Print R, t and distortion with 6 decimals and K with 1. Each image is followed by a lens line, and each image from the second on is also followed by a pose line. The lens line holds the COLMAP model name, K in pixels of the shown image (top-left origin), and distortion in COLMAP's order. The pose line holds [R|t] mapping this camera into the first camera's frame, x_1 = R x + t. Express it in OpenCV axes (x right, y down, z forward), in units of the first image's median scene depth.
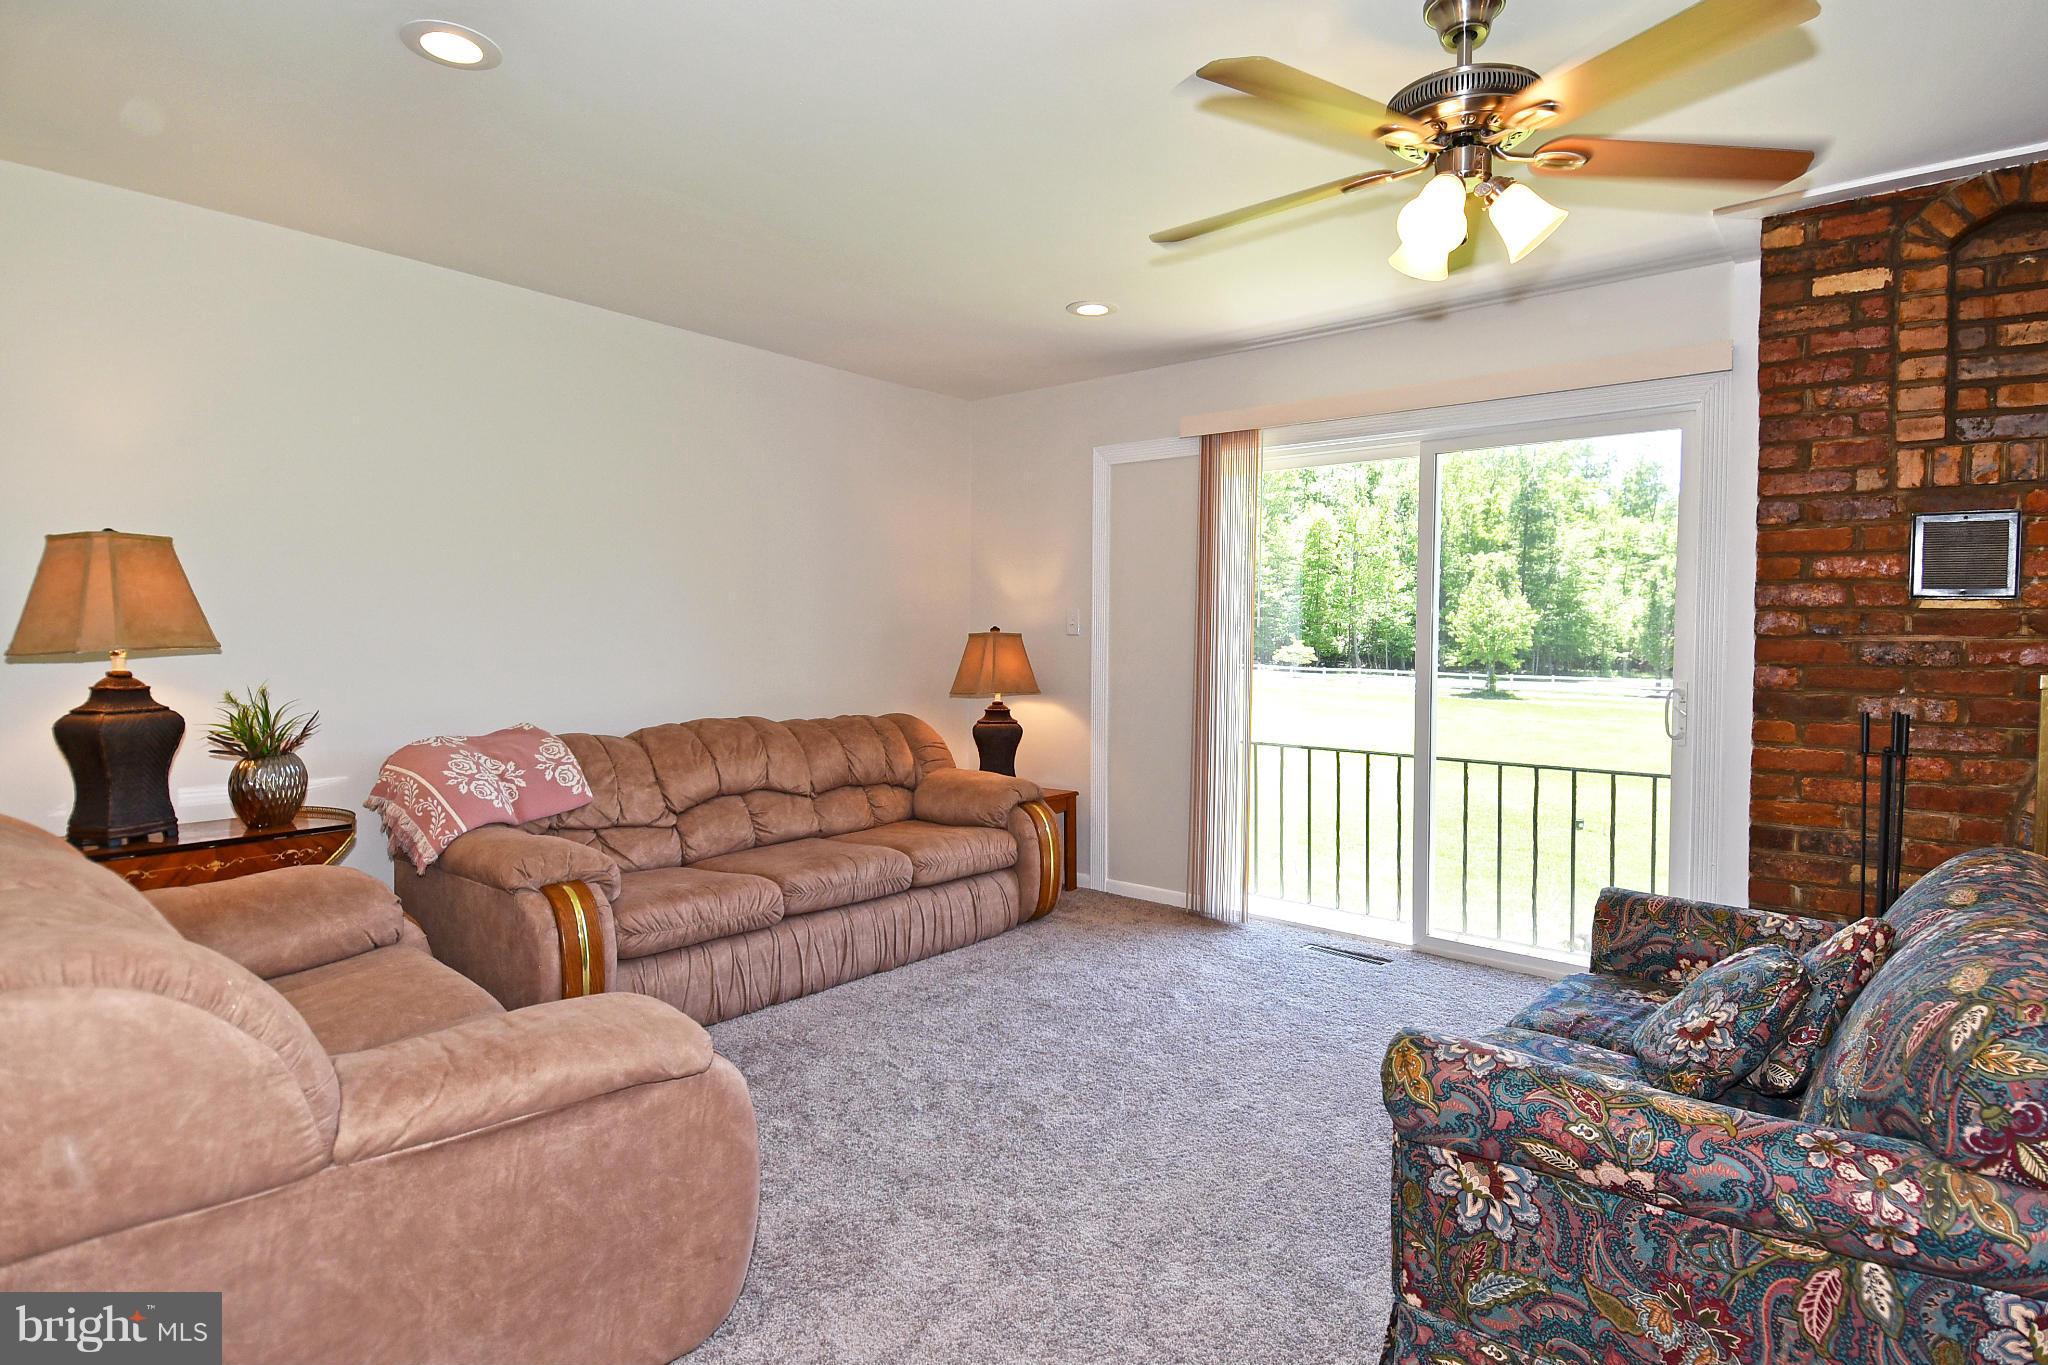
lens RADIAL K [[1095.5, 0, 1071.7], [0, 1095.5, 662.8], [0, 0, 1]] dist [0.052357, -0.053992]
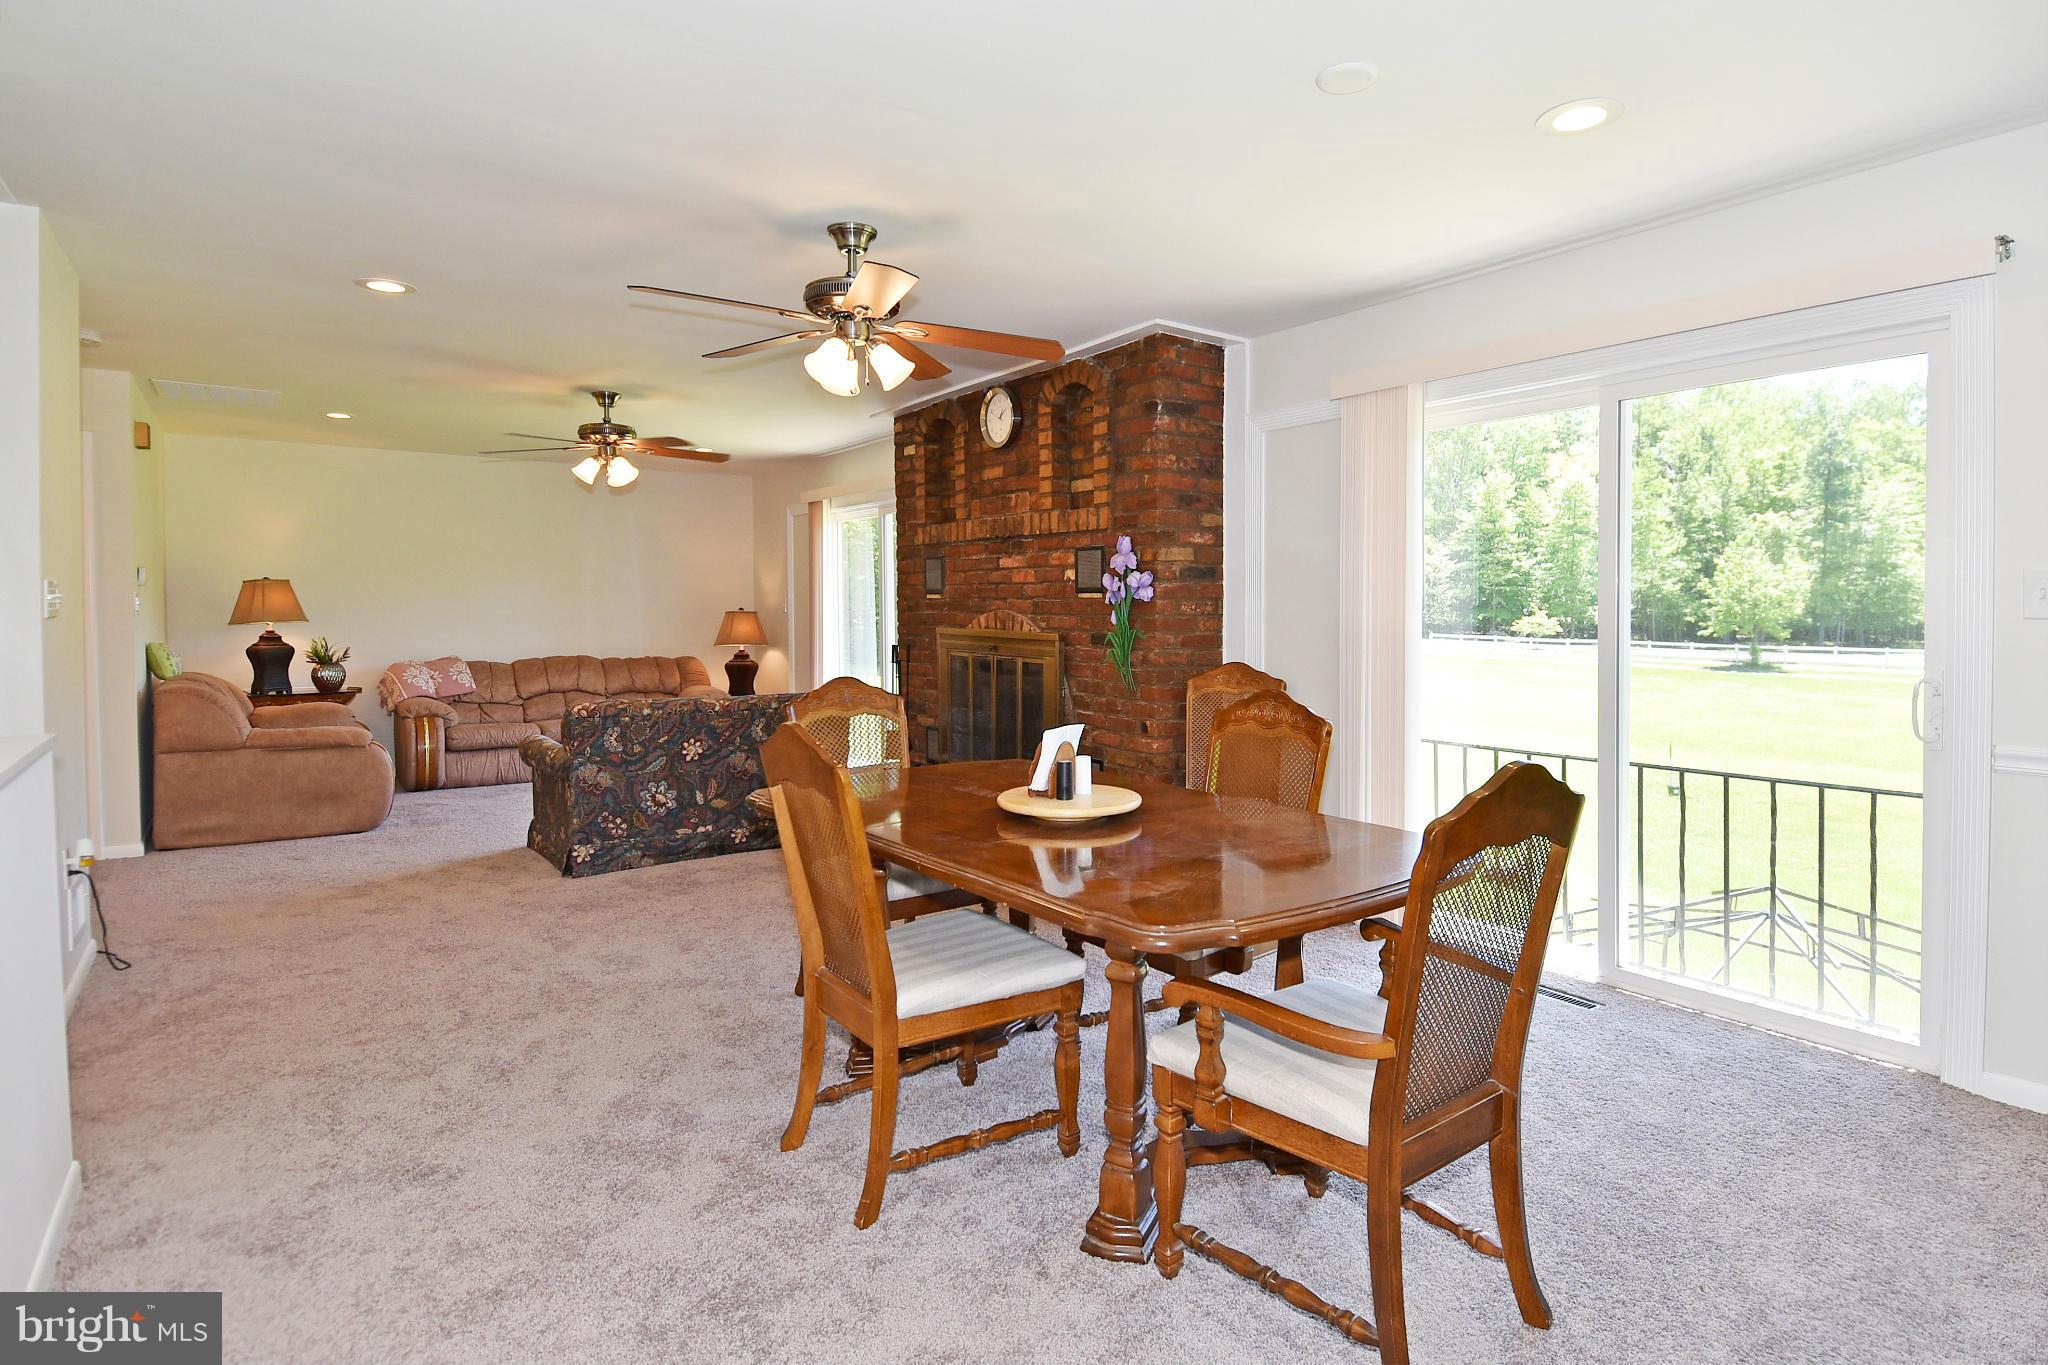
lens RADIAL K [[1068.4, 0, 1050.7], [0, 1068.4, 636.0], [0, 0, 1]] dist [0.044278, -0.048223]
pose [[0.969763, -0.003985, -0.244018, 1.354428], [0.003982, 0.999992, -0.000509, 0.025567], [0.244018, -0.000478, 0.969771, -0.903922]]
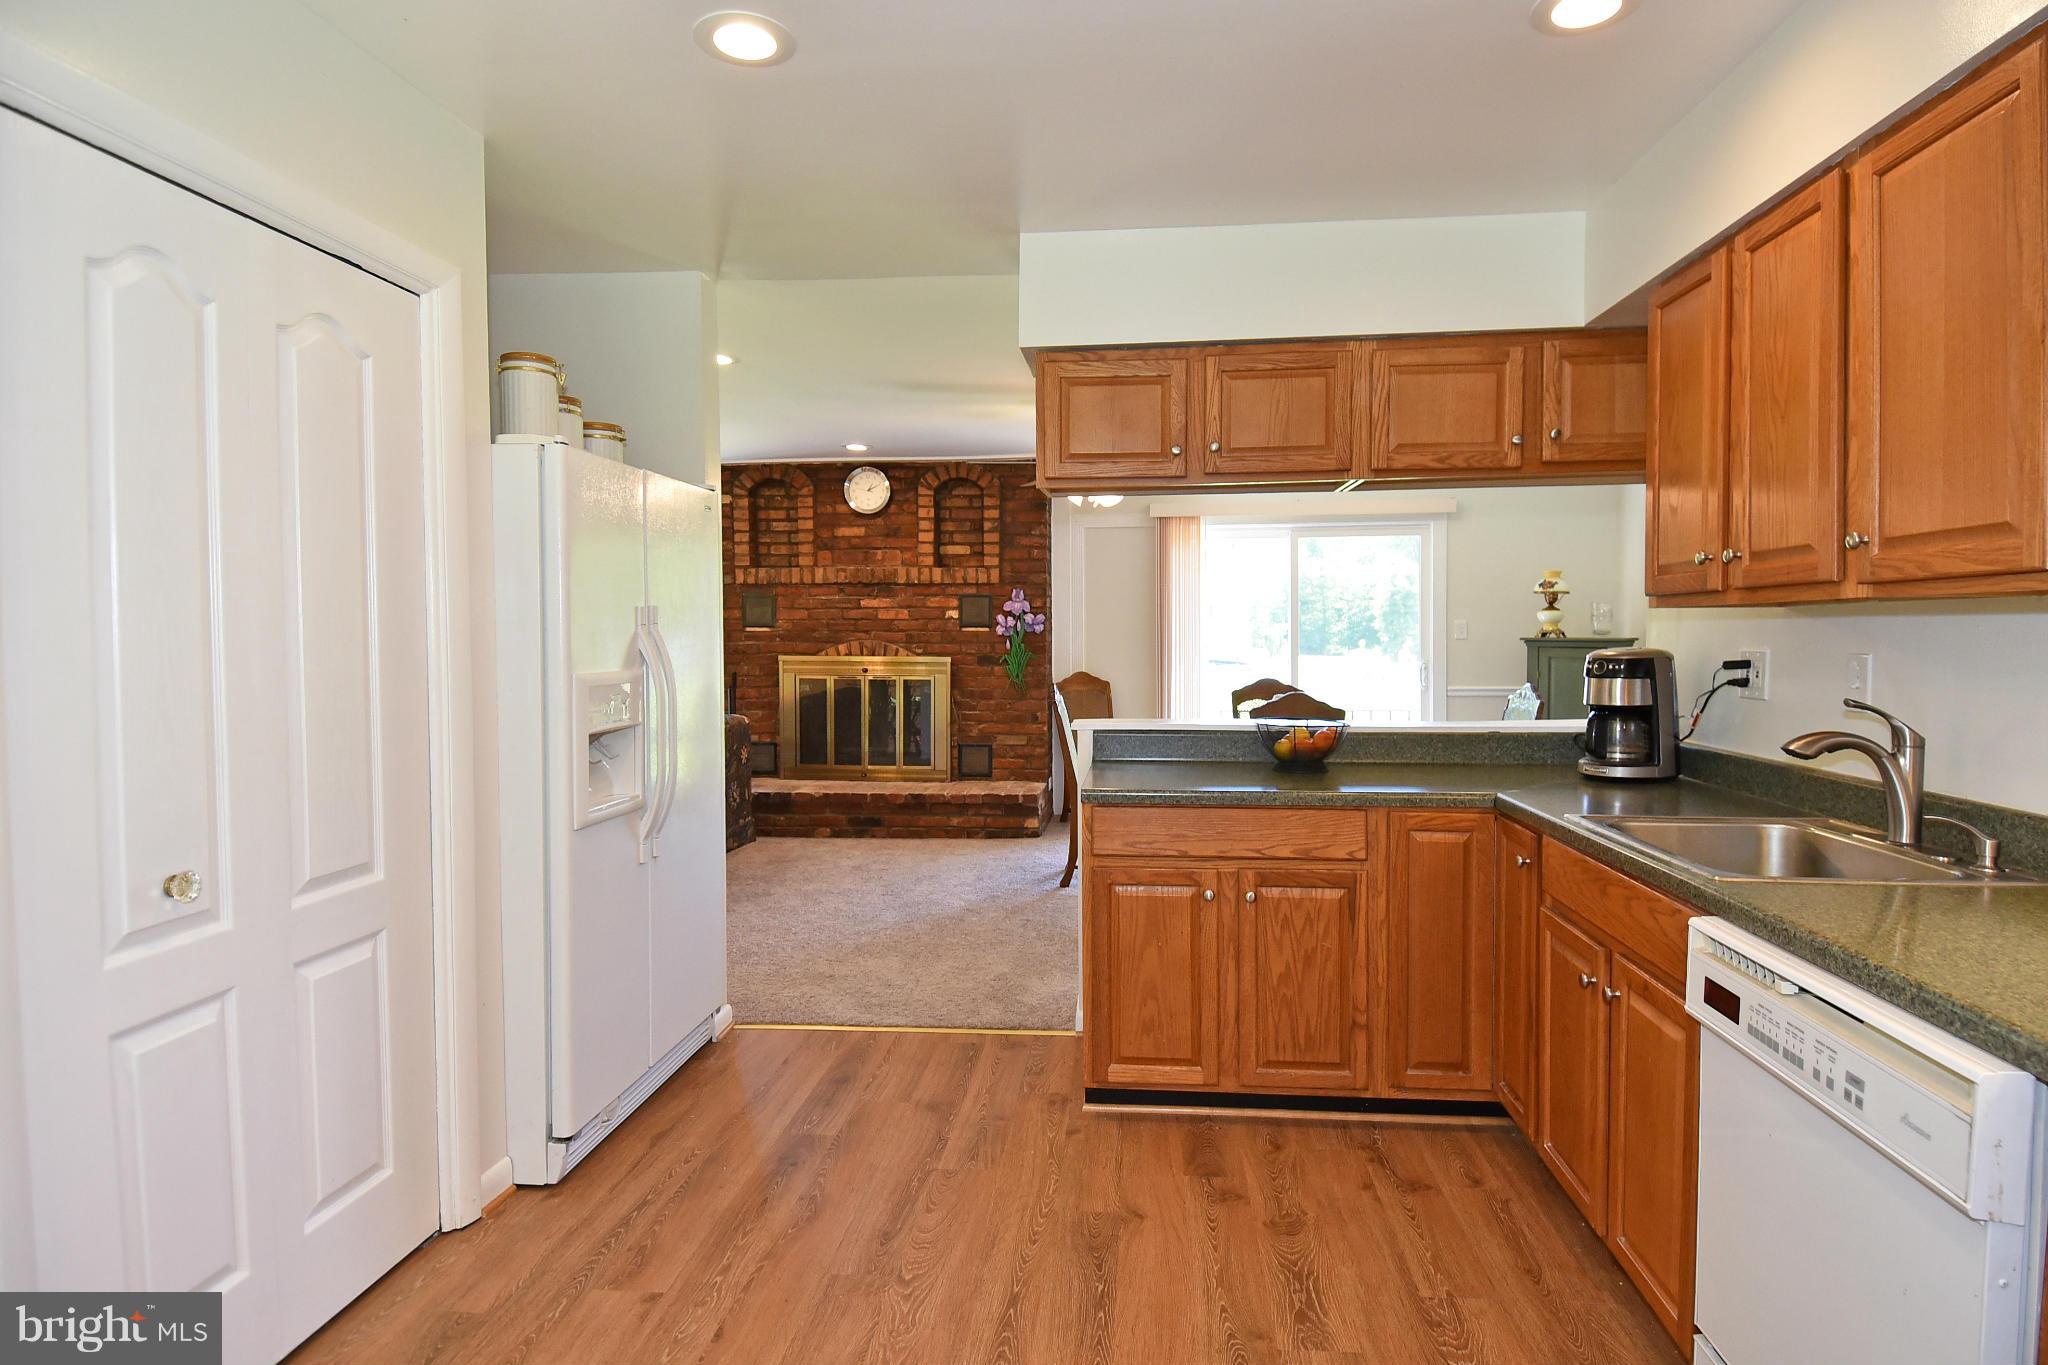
lens RADIAL K [[1055.4, 0, 1058.9], [0, 1055.4, 668.0], [0, 0, 1]] dist [0.058673, -0.060803]
pose [[0.815201, -0.032104, 0.578288, -0.066707], [0.029130, 0.999472, 0.014423, 0.019331], [-0.578446, 0.005088, 0.815705, -1.250232]]
